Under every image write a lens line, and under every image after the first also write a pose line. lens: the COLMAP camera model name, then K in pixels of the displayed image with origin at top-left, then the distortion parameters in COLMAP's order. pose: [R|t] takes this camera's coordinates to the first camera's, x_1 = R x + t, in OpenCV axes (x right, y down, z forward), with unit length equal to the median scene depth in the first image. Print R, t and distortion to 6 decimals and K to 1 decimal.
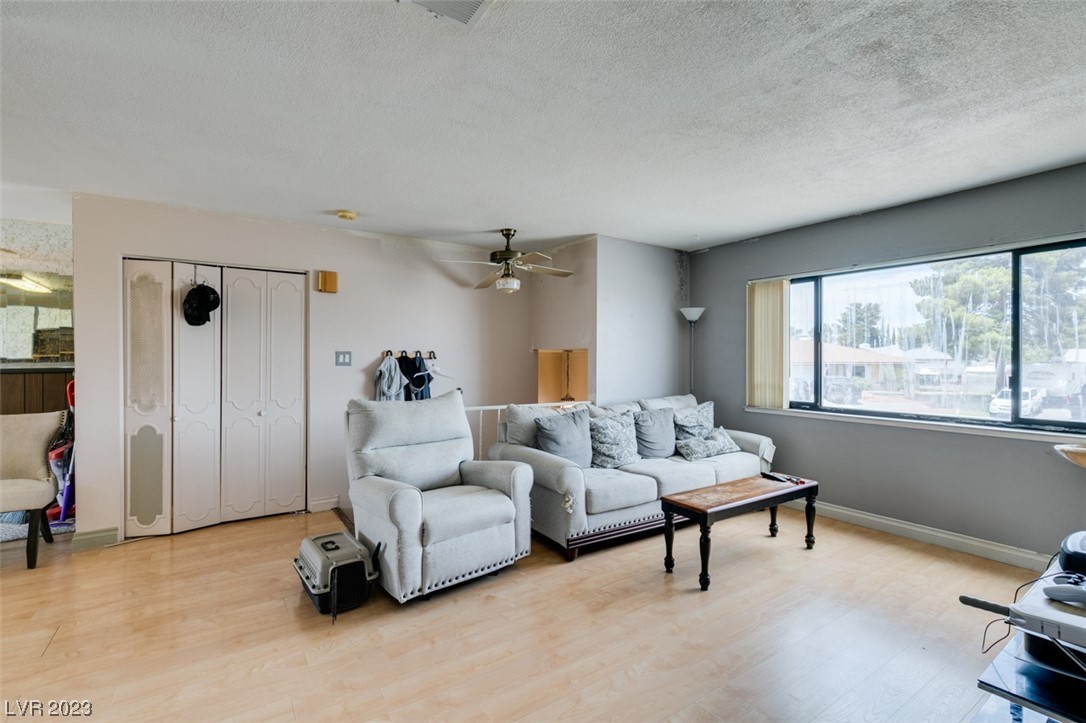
lens RADIAL K [[486.2, 0, 543.0], [0, 486.2, 361.5], [0, 0, 1]] dist [0.004784, -0.000786]
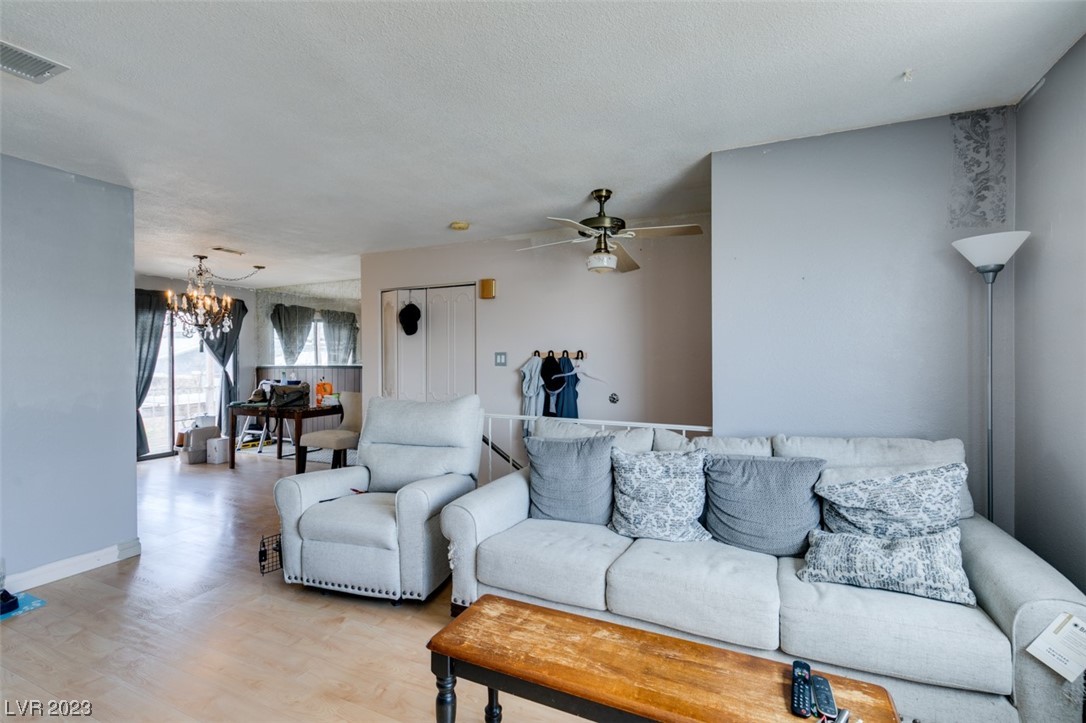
lens RADIAL K [[486.2, 0, 543.0], [0, 486.2, 361.5], [0, 0, 1]] dist [0.004784, -0.000786]
pose [[0.527626, 0.001698, -0.849475, 0.553564], [-0.000881, 0.999999, 0.001452, -0.002542], [0.849476, -0.000017, 0.527627, 0.532983]]
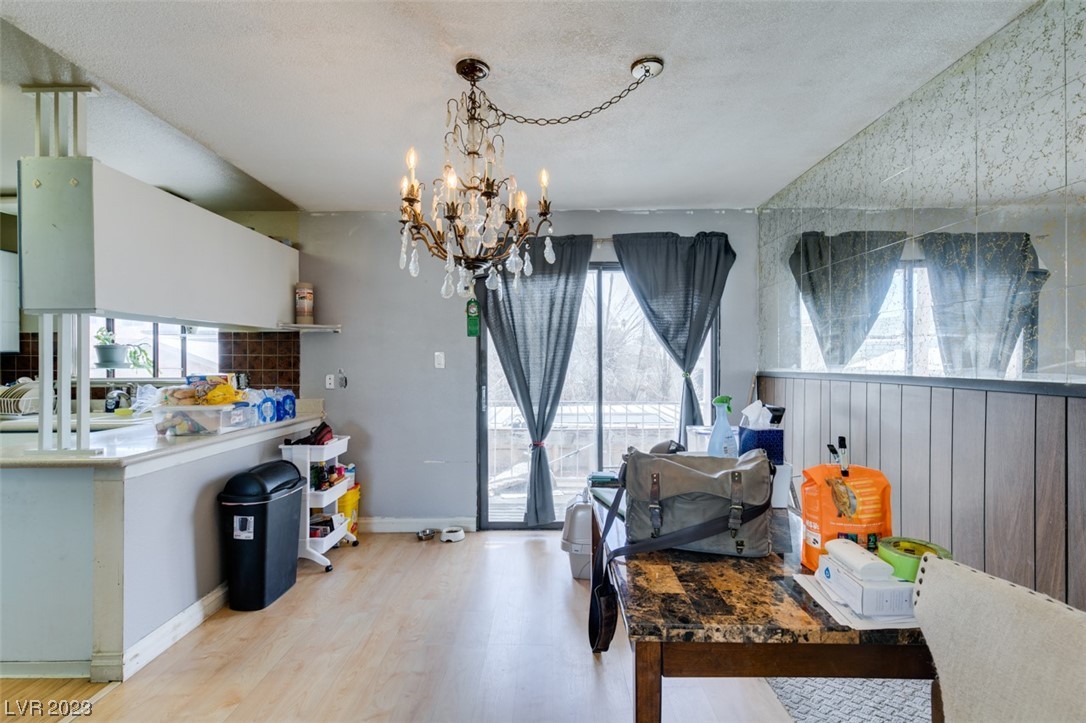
lens RADIAL K [[486.2, 0, 543.0], [0, 486.2, 361.5], [0, 0, 1]] dist [0.004784, -0.000786]
pose [[-0.559236, 0.002918, -0.829003, -0.653294], [-0.001932, 0.999987, 0.004823, -0.002398], [0.829006, 0.004299, -0.559223, 0.754327]]
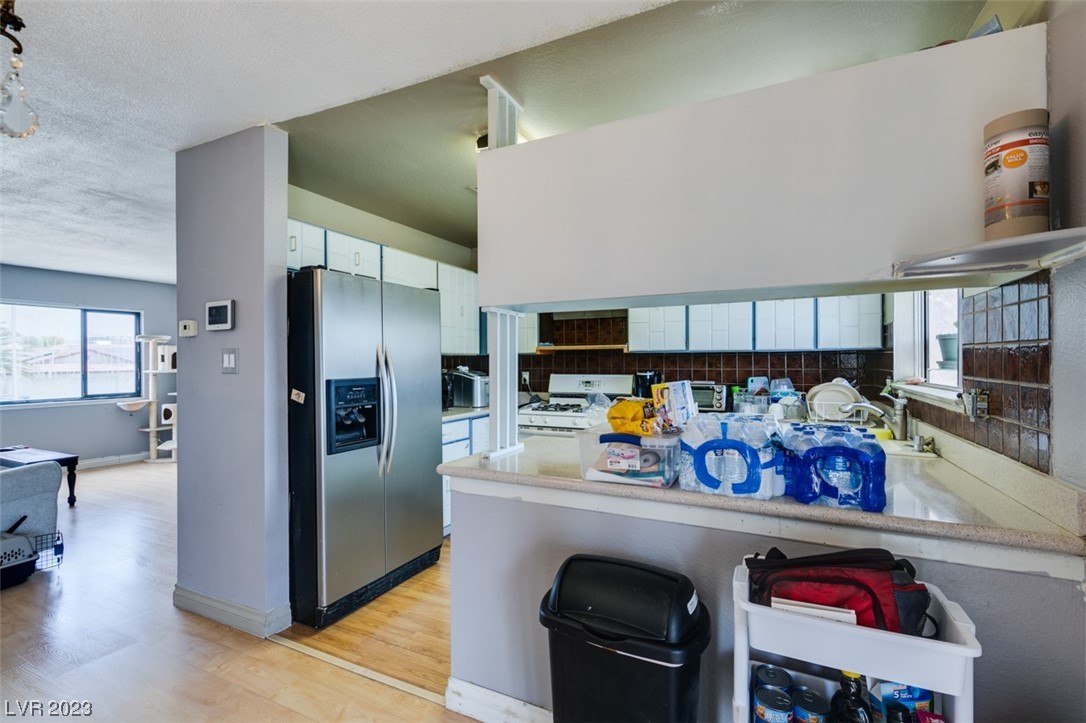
lens RADIAL K [[484.3, 0, 543.8], [0, 484.3, 361.7], [0, 0, 1]] dist [0.004275, -0.000271]
pose [[-0.503940, 0.003524, 0.863732, -1.240384], [0.011832, 0.999926, 0.002824, -0.000875], [-0.863658, 0.011643, -0.503944, 0.295820]]
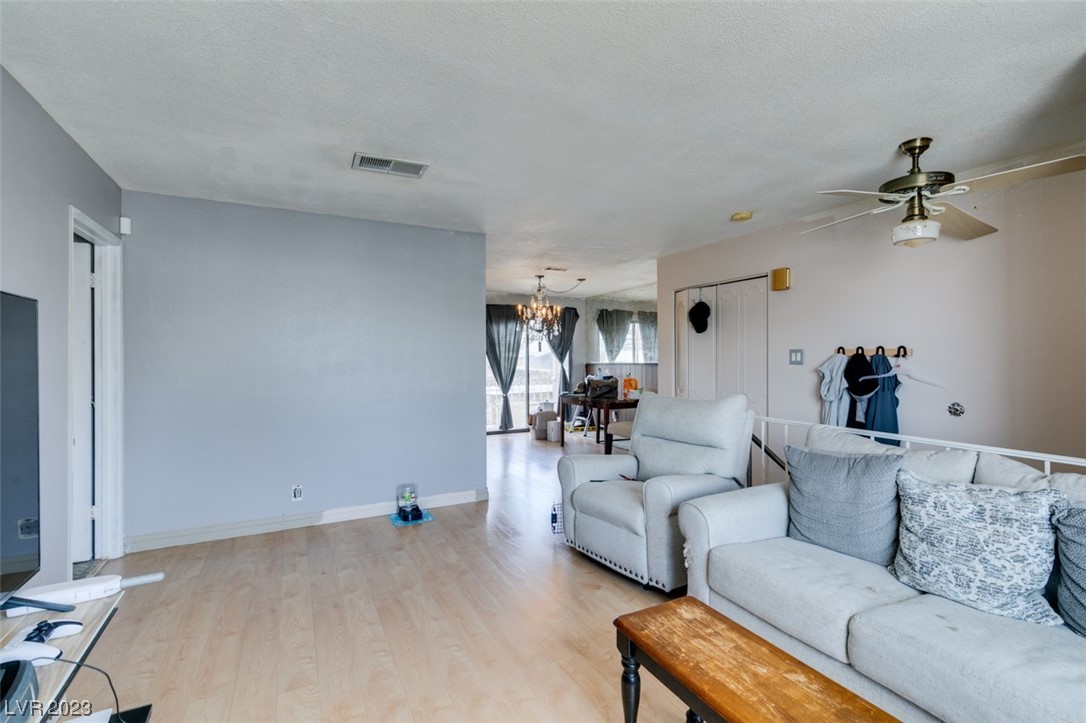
lens RADIAL K [[486.1, 0, 542.2], [0, 486.1, 357.3], [0, 0, 1]] dist [0.001790, -0.001001]
pose [[-0.110845, -0.001719, -0.993836, 0.595356], [-0.002925, 0.999995, -0.001403, -0.002799], [0.993833, 0.002751, -0.110849, 0.632263]]
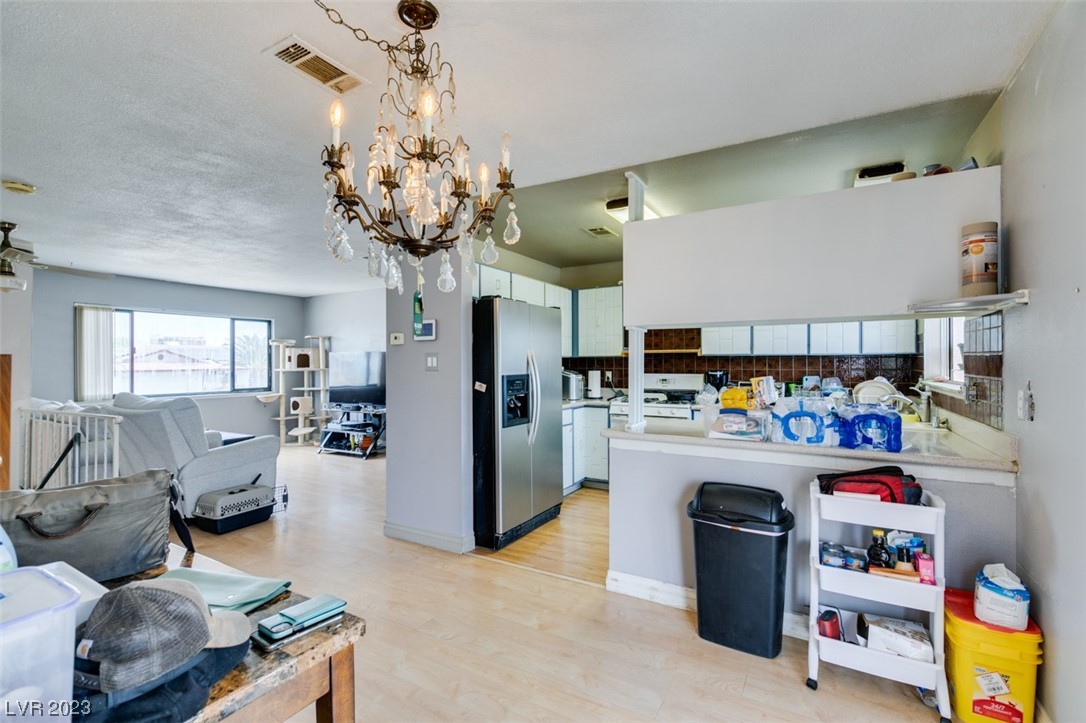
lens RADIAL K [[486.2, 0, 543.0], [0, 486.2, 361.5], [0, 0, 1]] dist [0.004784, -0.000786]
pose [[-0.443185, 0.003559, 0.896423, -1.379696], [0.008488, 0.999964, 0.000226, -0.003771], [-0.896390, 0.007709, -0.443199, 0.527290]]
